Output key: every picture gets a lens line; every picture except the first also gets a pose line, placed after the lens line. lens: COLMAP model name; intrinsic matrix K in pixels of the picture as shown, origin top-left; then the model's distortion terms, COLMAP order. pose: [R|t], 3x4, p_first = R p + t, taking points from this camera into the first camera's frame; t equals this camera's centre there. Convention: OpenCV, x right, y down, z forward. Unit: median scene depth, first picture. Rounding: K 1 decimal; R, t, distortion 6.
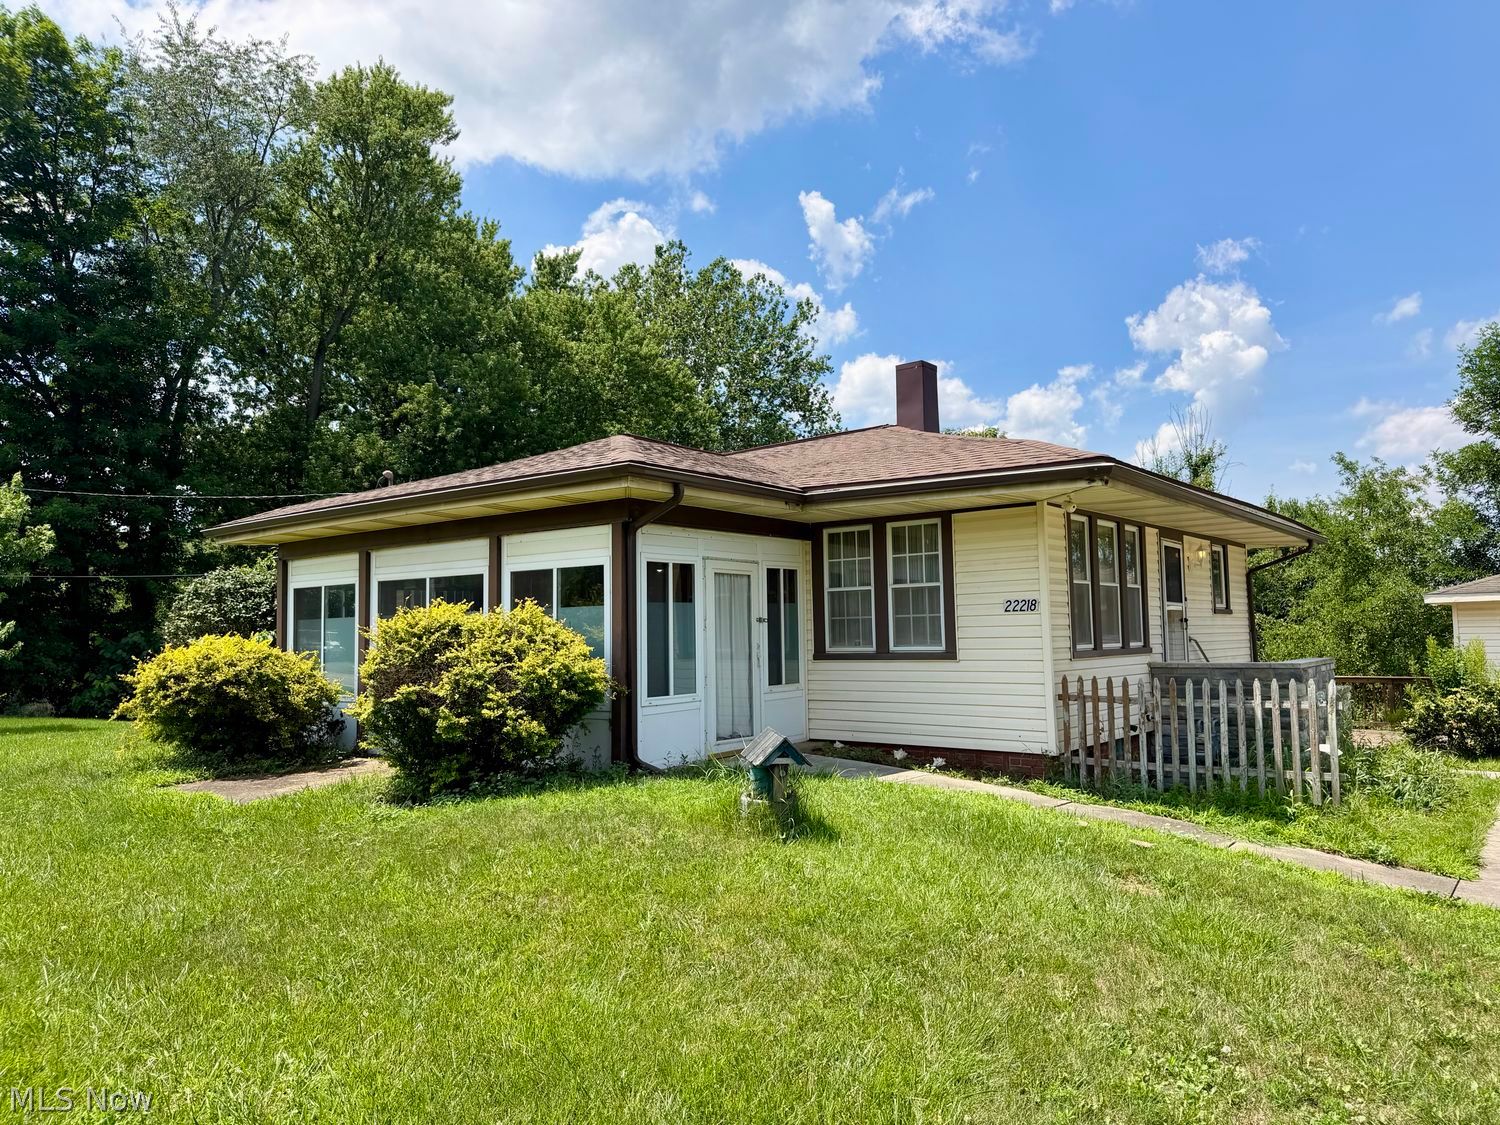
lens RADIAL K [[1044.6, 0, 751.1], [0, 1044.6, 558.4], [0, 0, 1]] dist [0.151898, -0.270728]
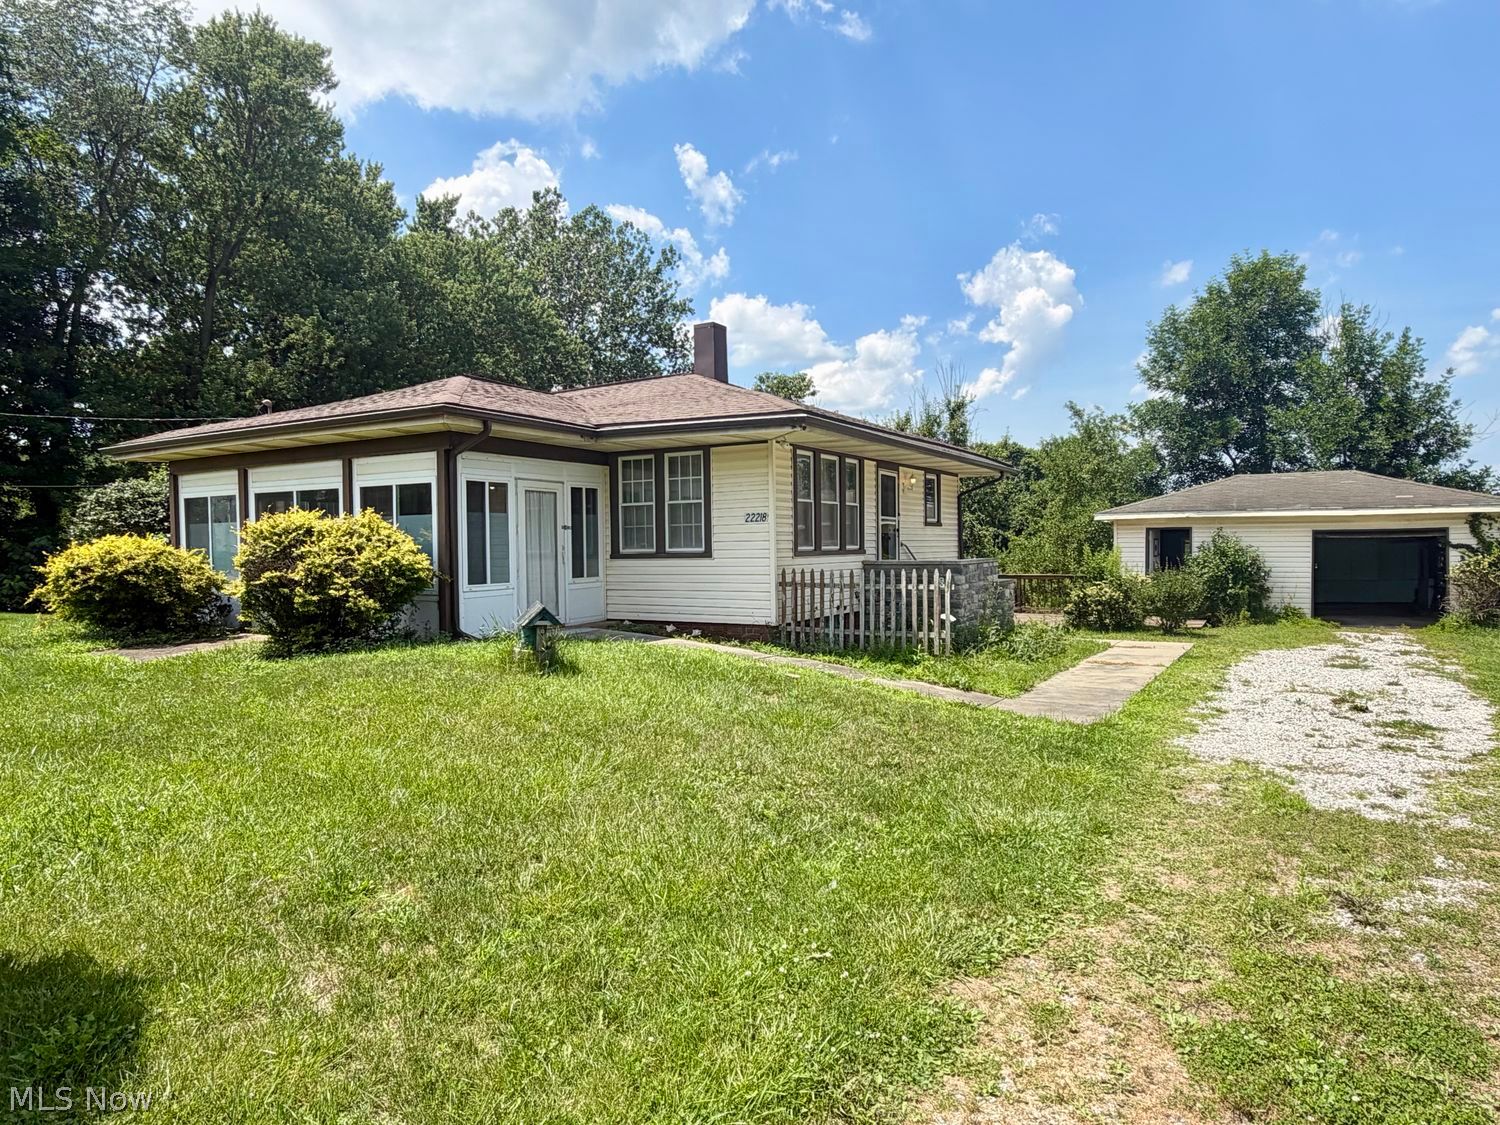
lens RADIAL K [[930.9, 0, 756.2], [0, 930.9, 567.8], [0, 0, 1]] dist [0.002220, 0.004845]
pose [[0.991225, 0.002167, 0.132166, 0.082122], [-0.014684, 0.995482, 0.093808, -0.002361], [-0.131365, -0.094925, 0.986779, -0.152460]]
